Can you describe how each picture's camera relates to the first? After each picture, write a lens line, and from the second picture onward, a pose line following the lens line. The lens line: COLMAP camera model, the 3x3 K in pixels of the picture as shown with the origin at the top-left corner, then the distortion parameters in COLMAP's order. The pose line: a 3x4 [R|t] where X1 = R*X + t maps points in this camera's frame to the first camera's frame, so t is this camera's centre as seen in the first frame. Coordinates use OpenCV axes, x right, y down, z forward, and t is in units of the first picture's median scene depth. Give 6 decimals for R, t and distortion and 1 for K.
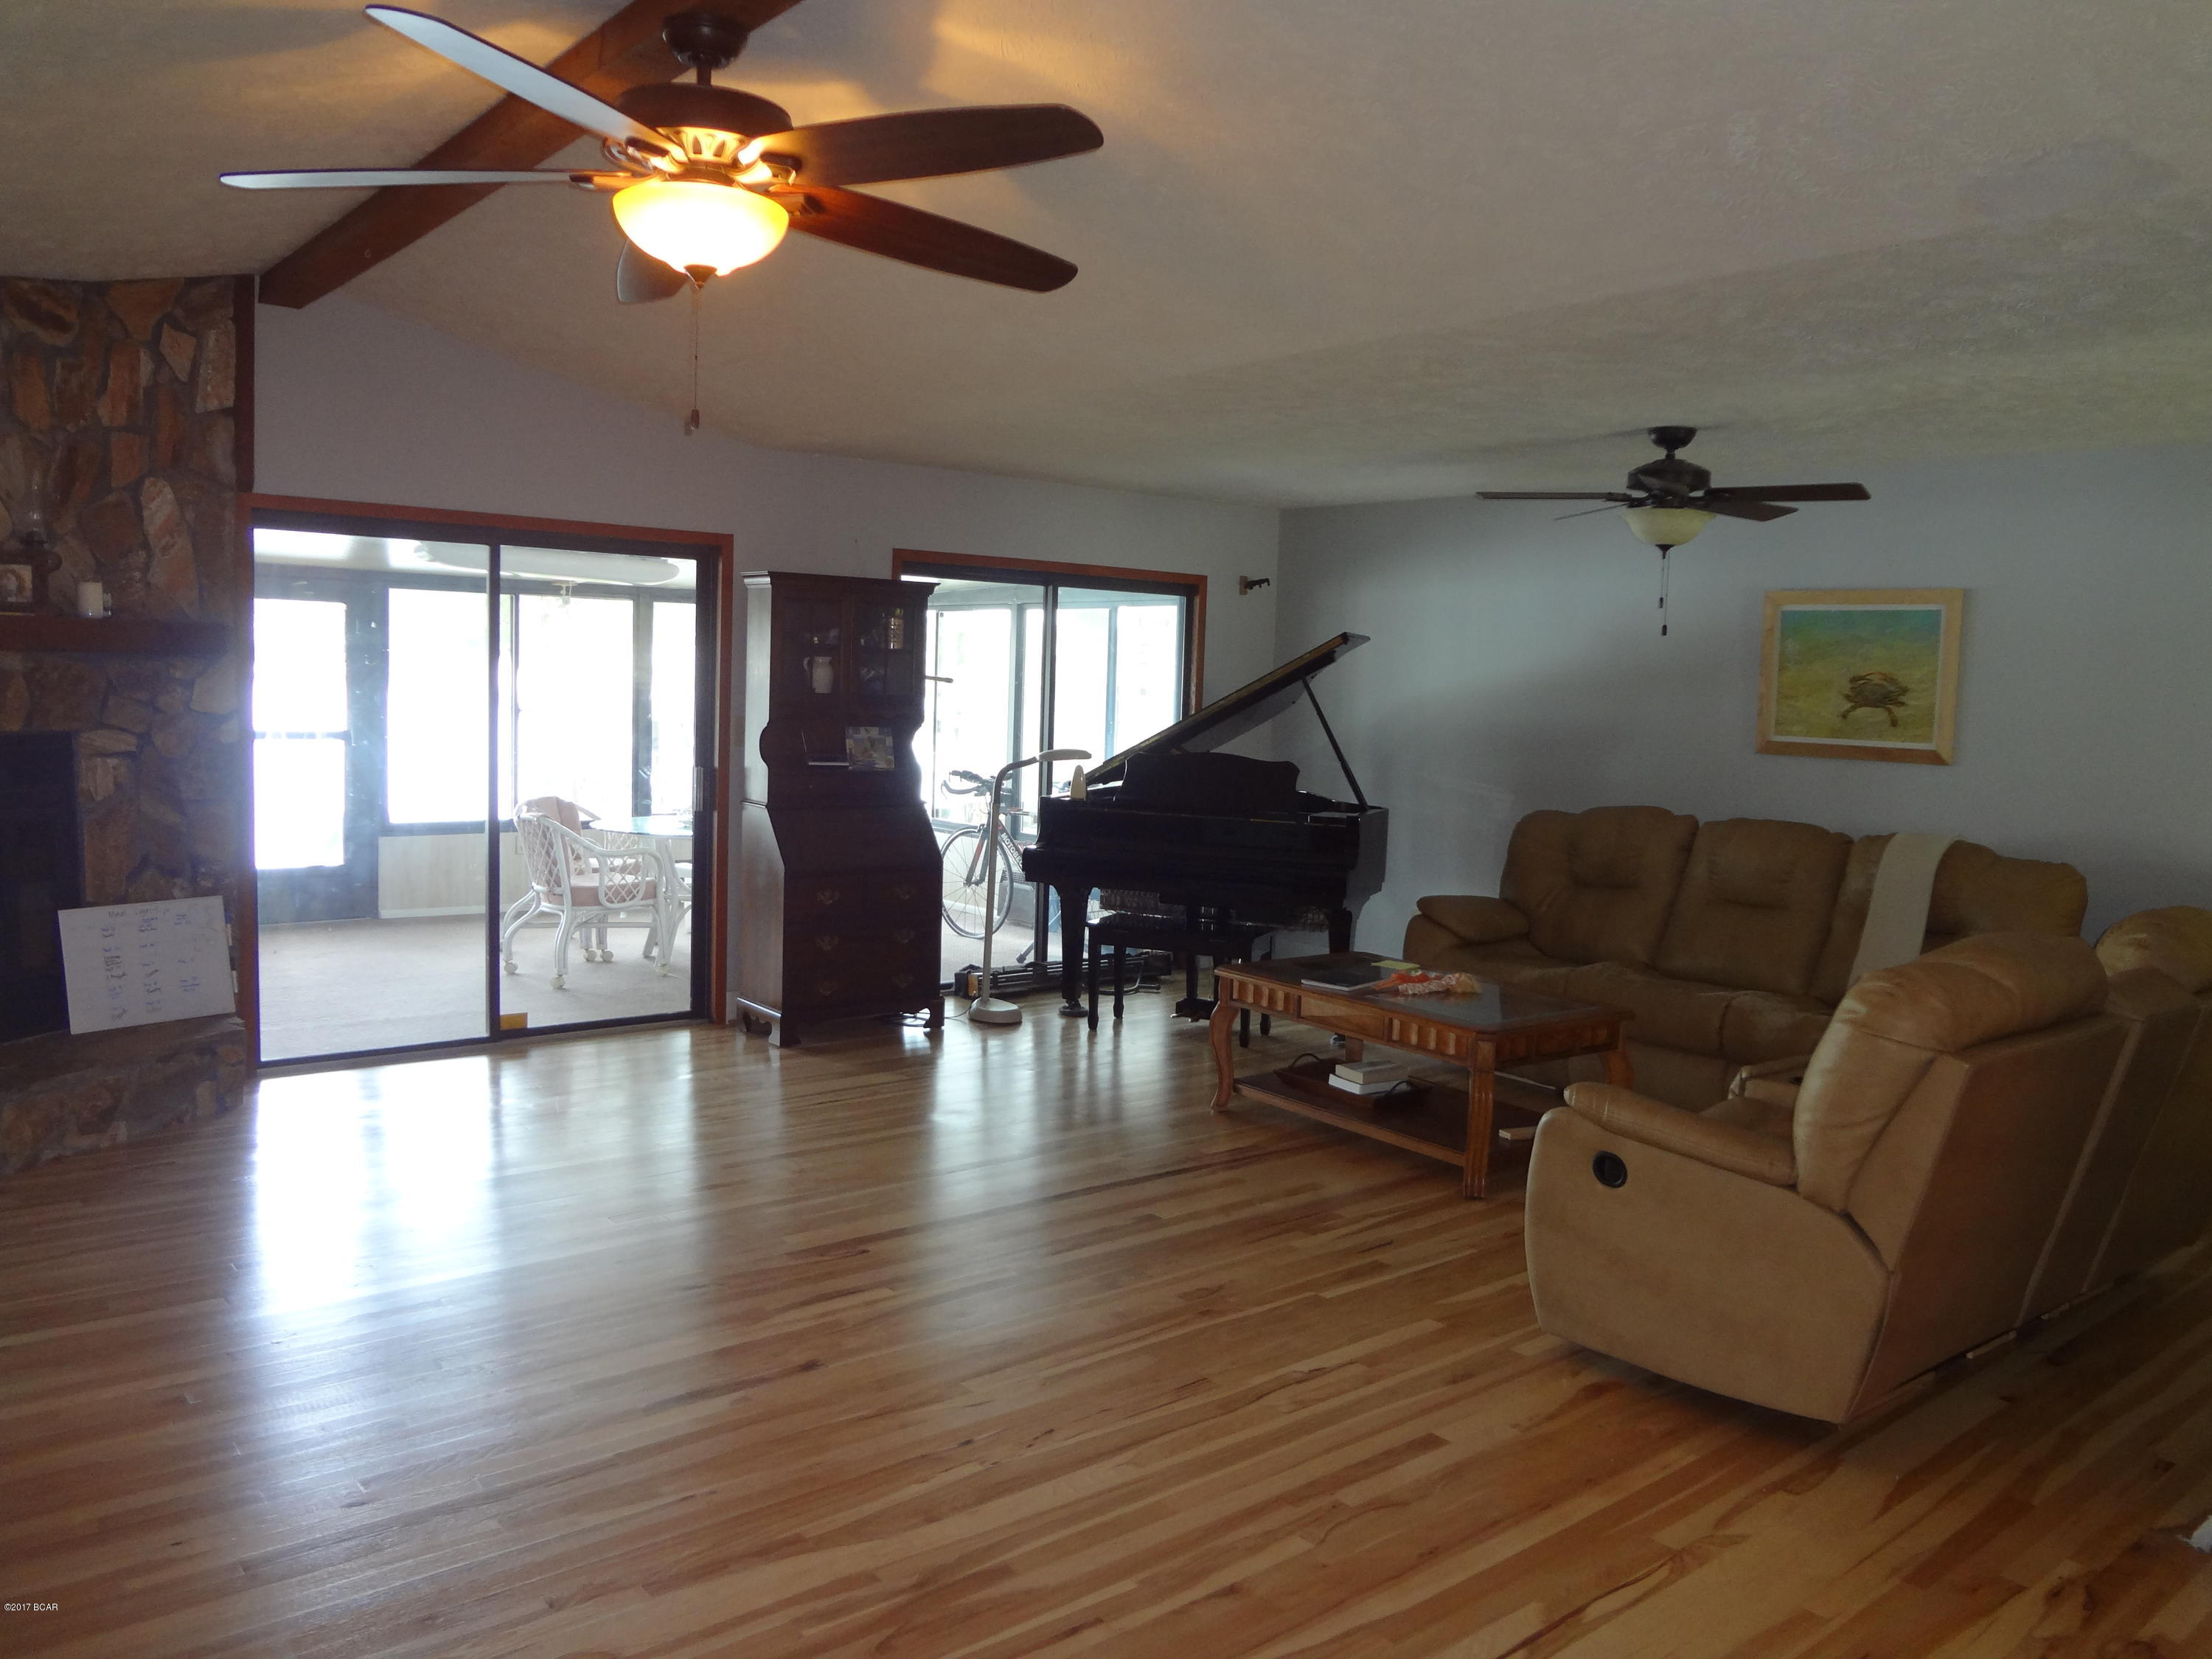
lens RADIAL K [[1666.0, 0, 1133.8], [0, 1666.0, 820.7], [0, 0, 1]] dist [-0.076531, 0.039688]
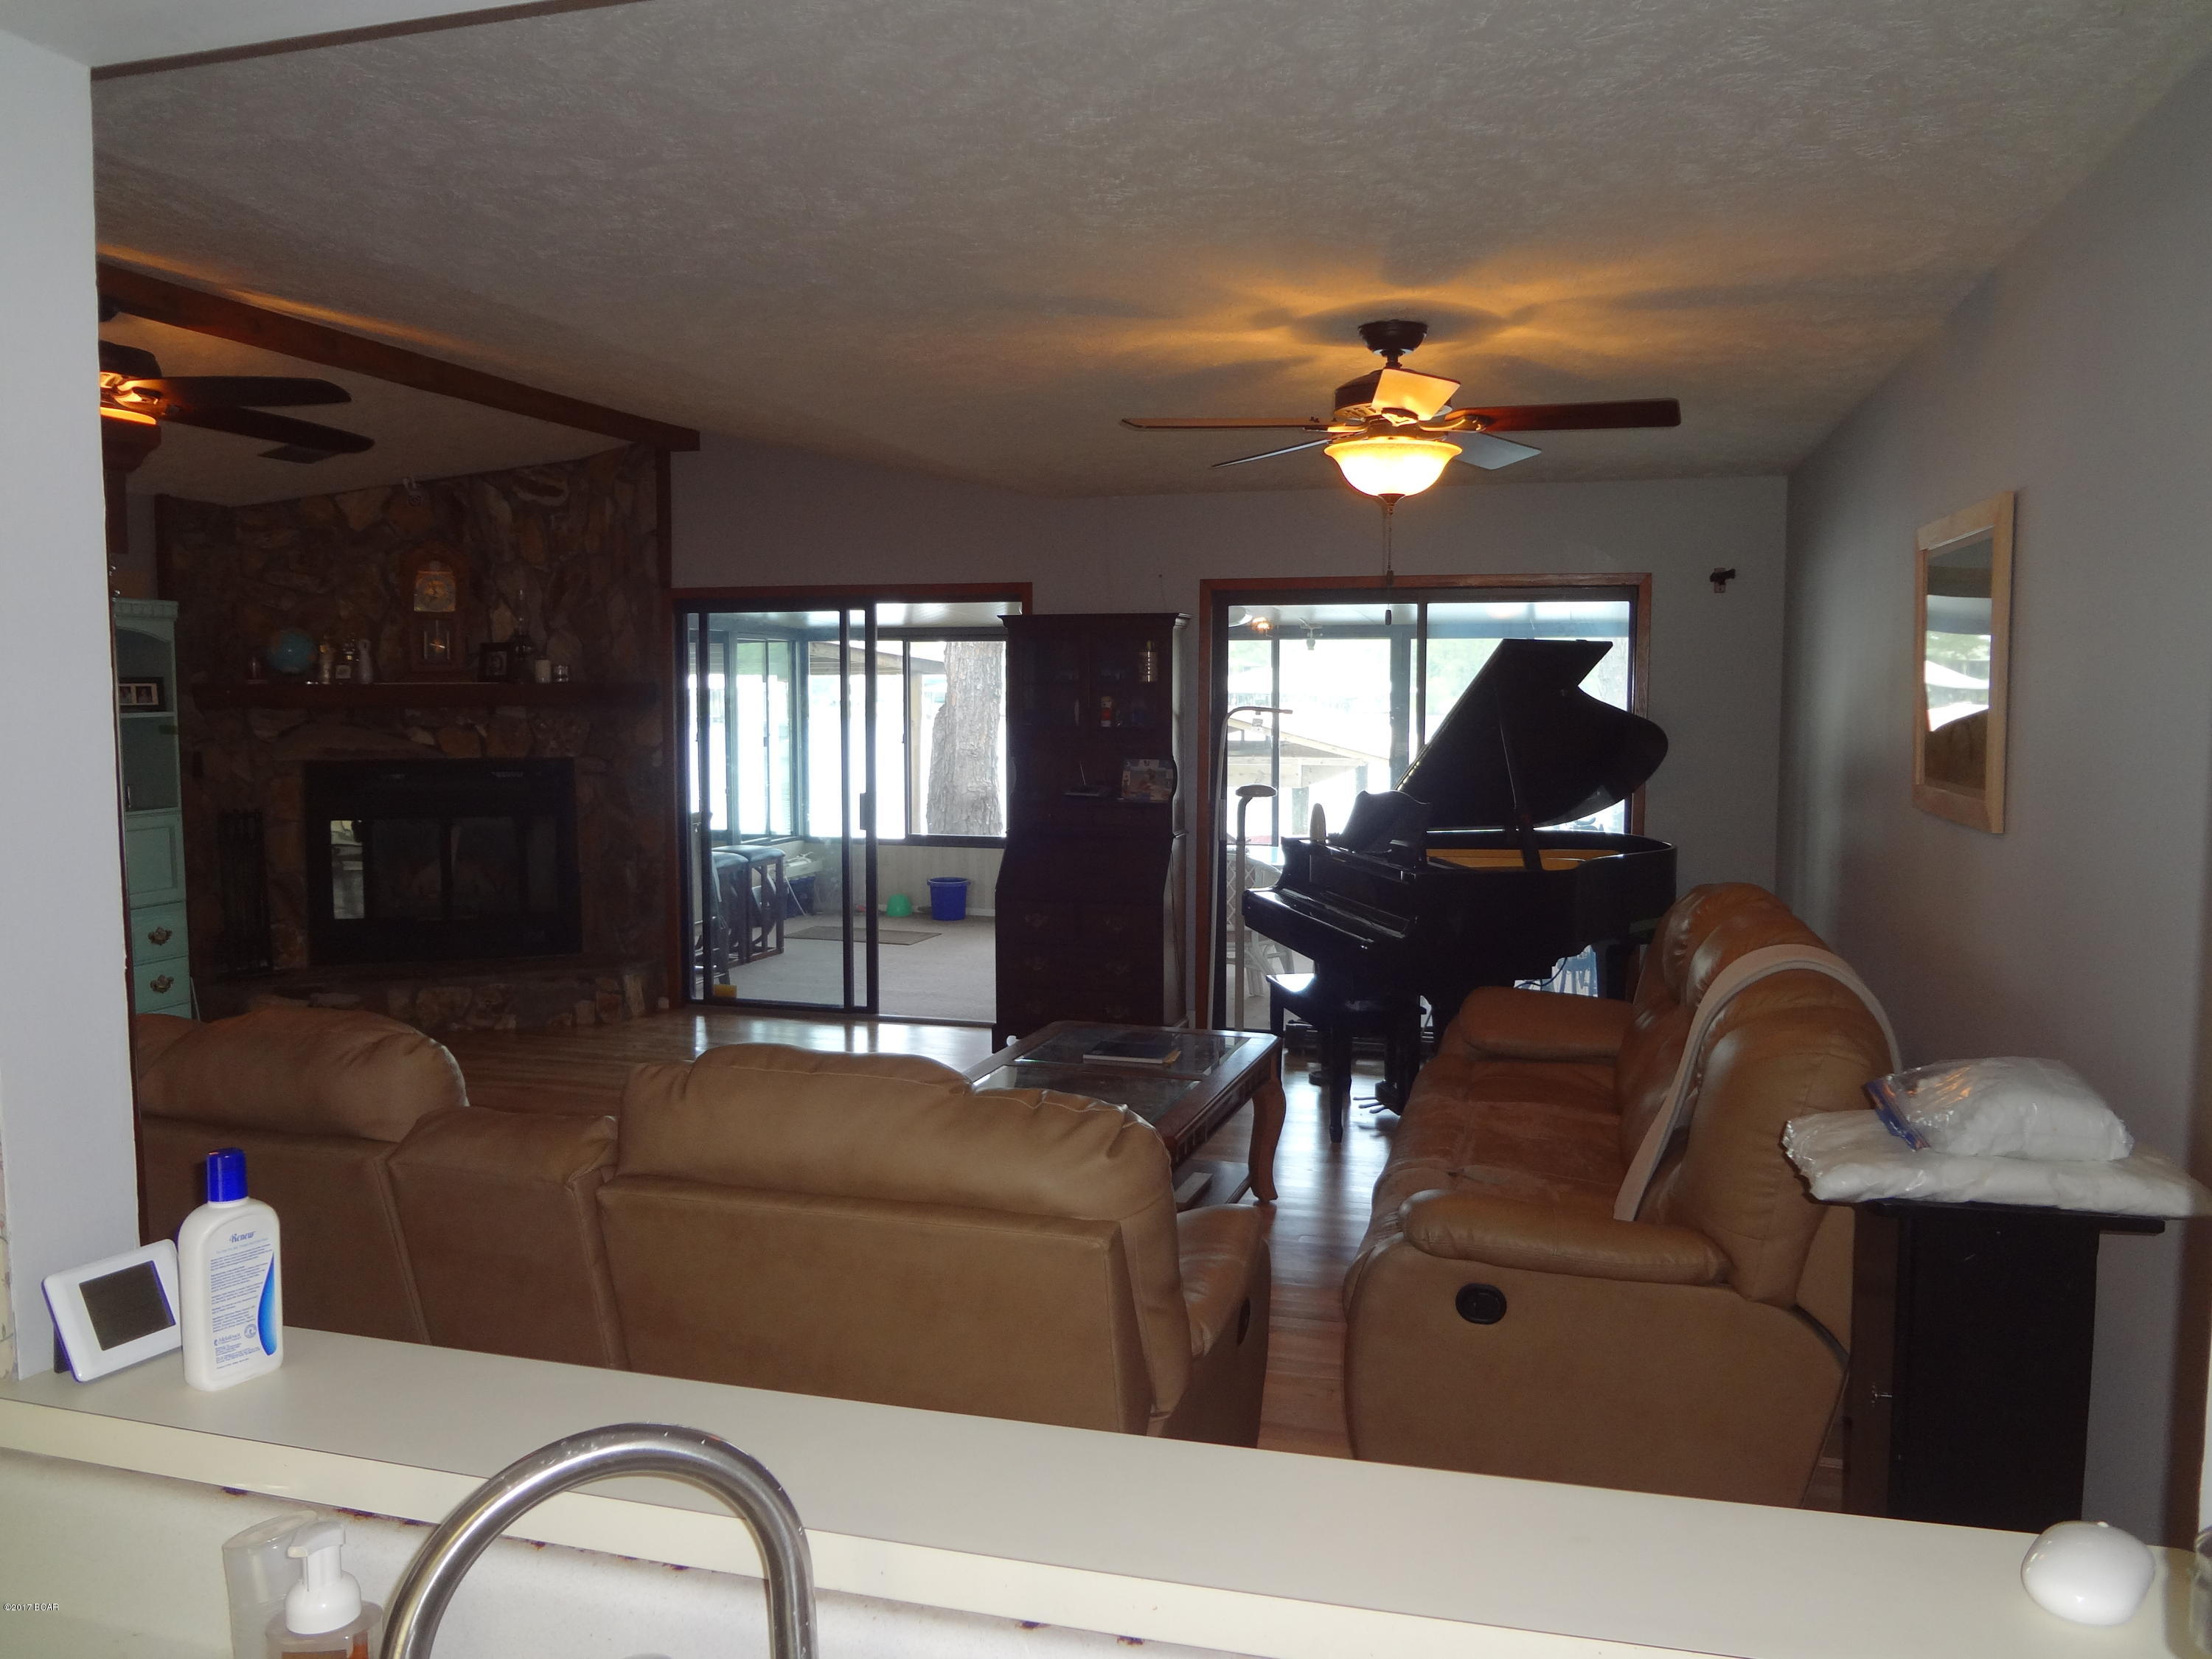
lens RADIAL K [[1666.0, 0, 1154.6], [0, 1666.0, 811.6], [0, 0, 1]] dist [-0.076531, 0.039688]
pose [[0.563508, 0.027745, -0.825644, 0.907800], [-0.052973, 0.998593, -0.002597, -0.029881], [0.824410, 0.045200, 0.564185, 0.577690]]
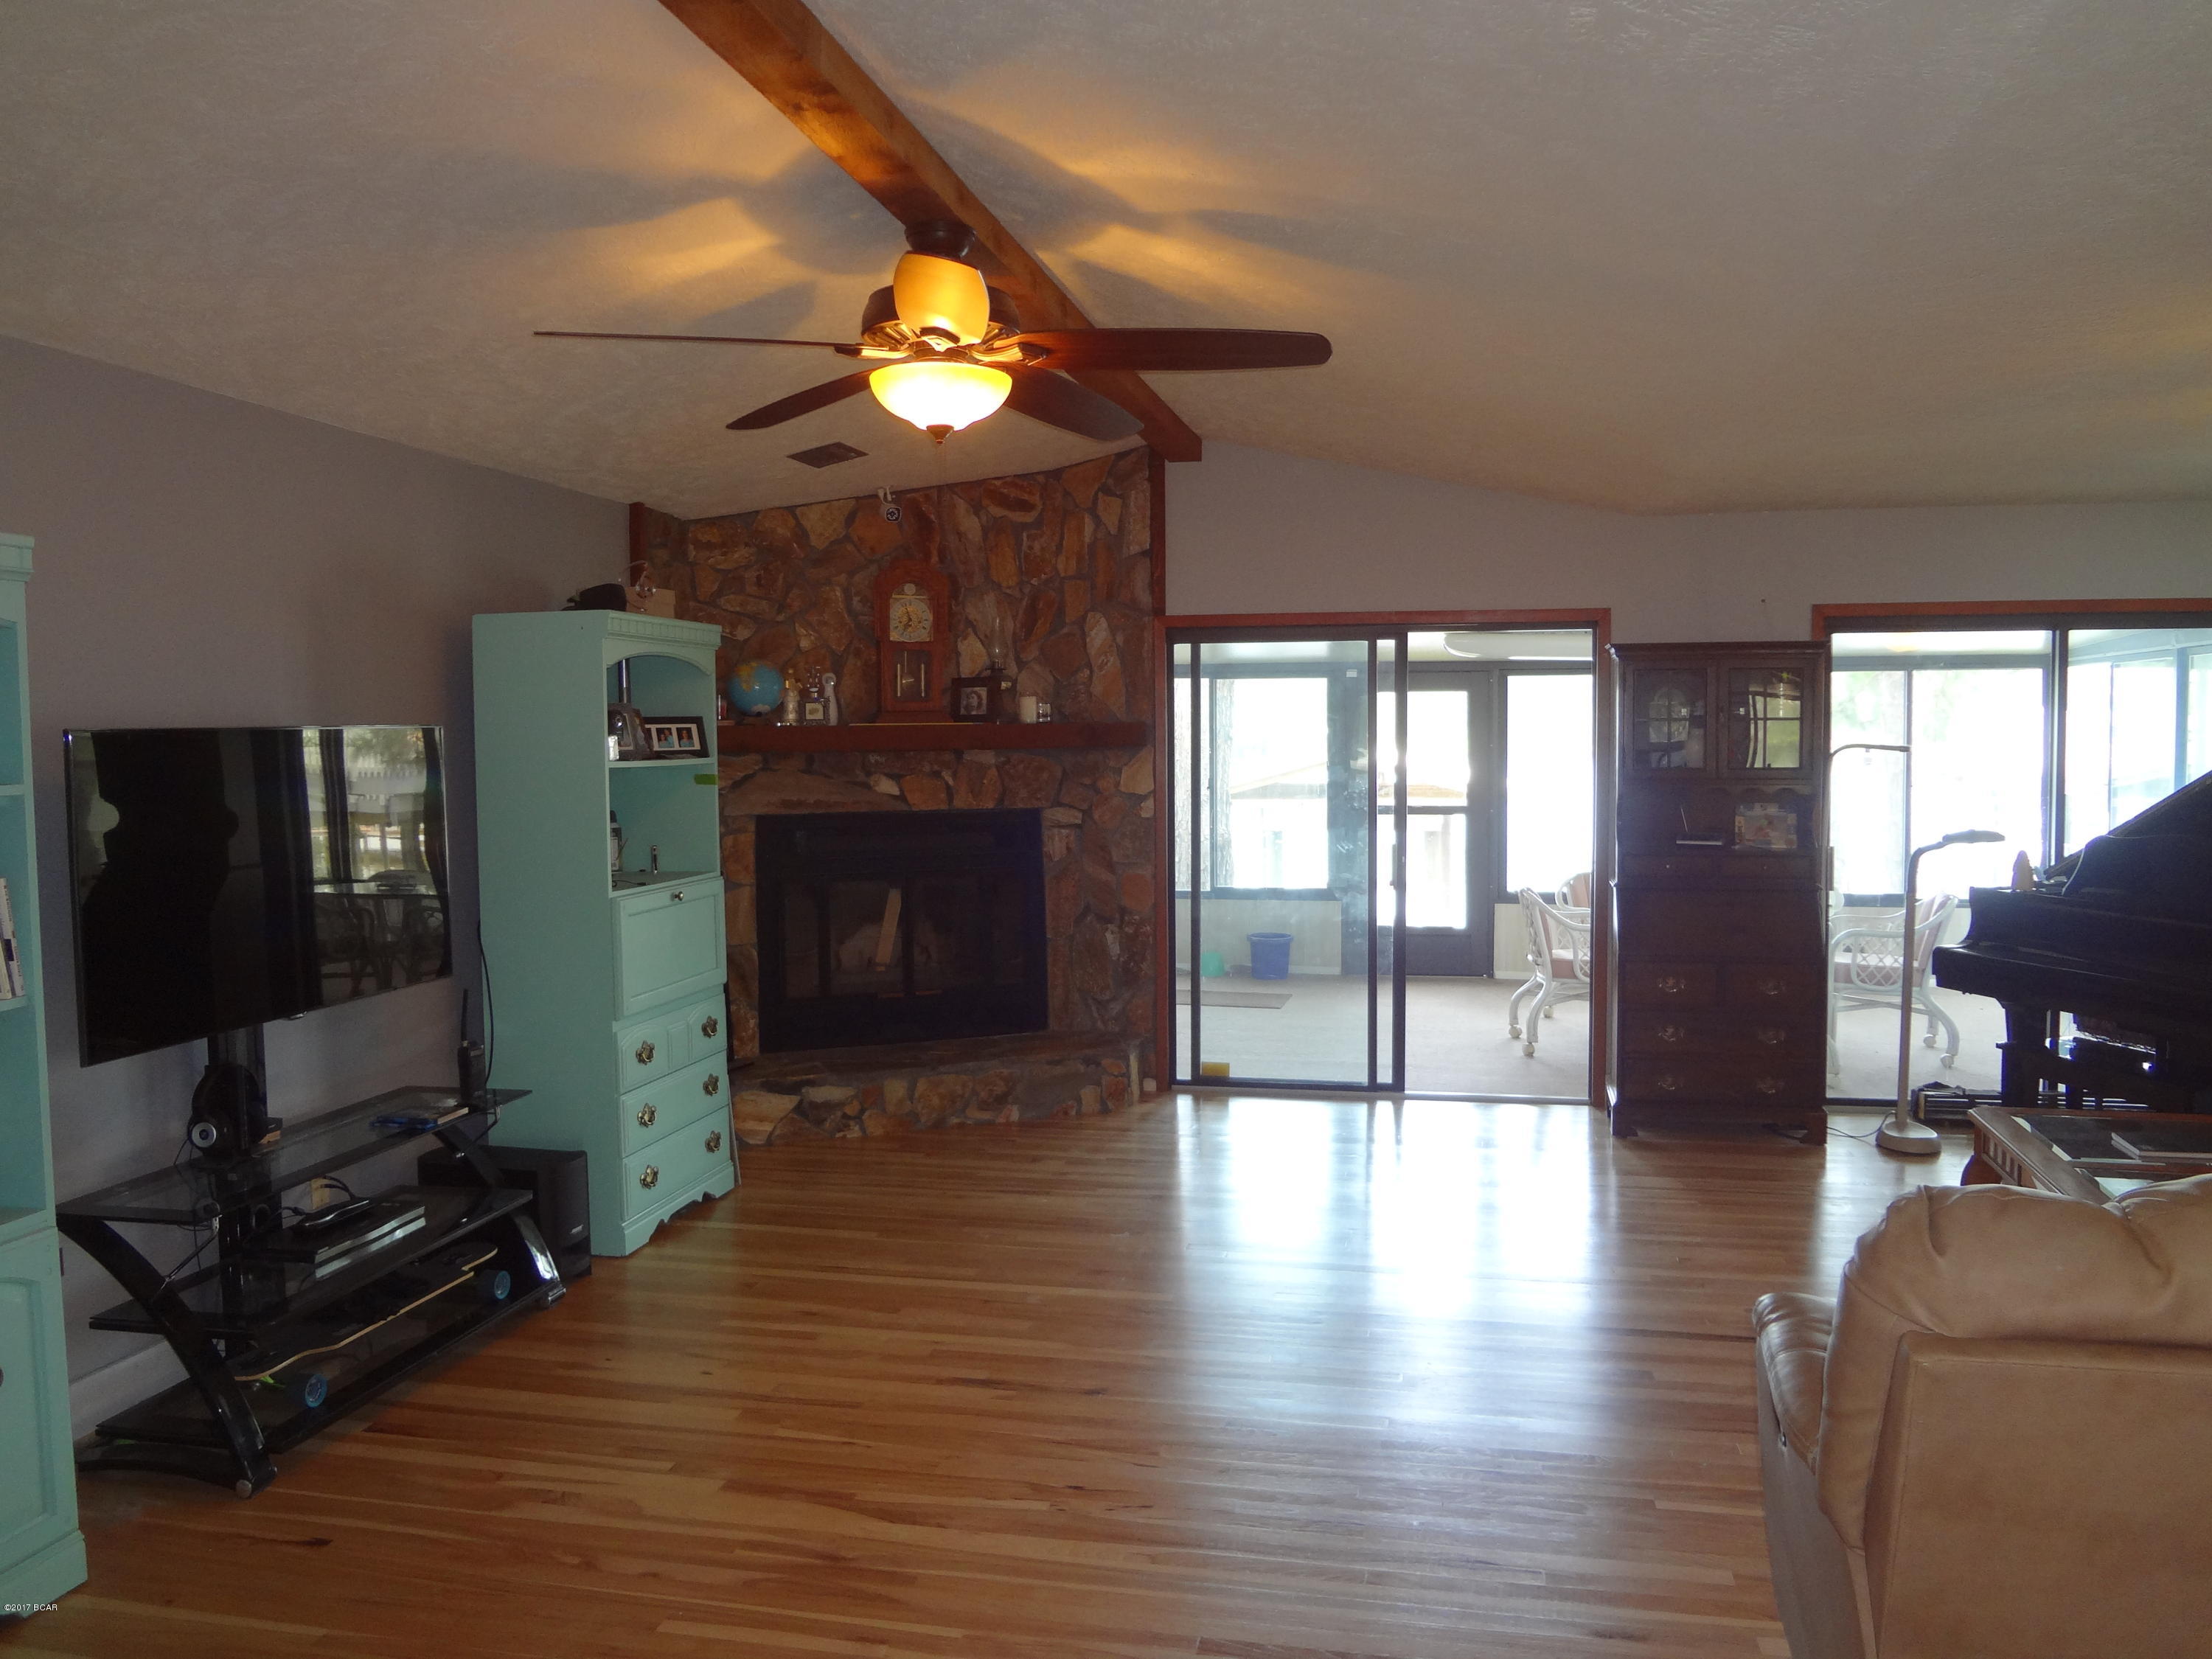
lens RADIAL K [[1666.0, 0, 1107.2], [0, 1666.0, 811.9], [0, 0, 1]] dist [-0.076531, 0.039688]
pose [[0.605597, 0.000424, -0.795772, 0.456684], [-0.039872, 0.998760, -0.029811, -0.013801], [0.794772, 0.049782, 0.604863, 0.219805]]
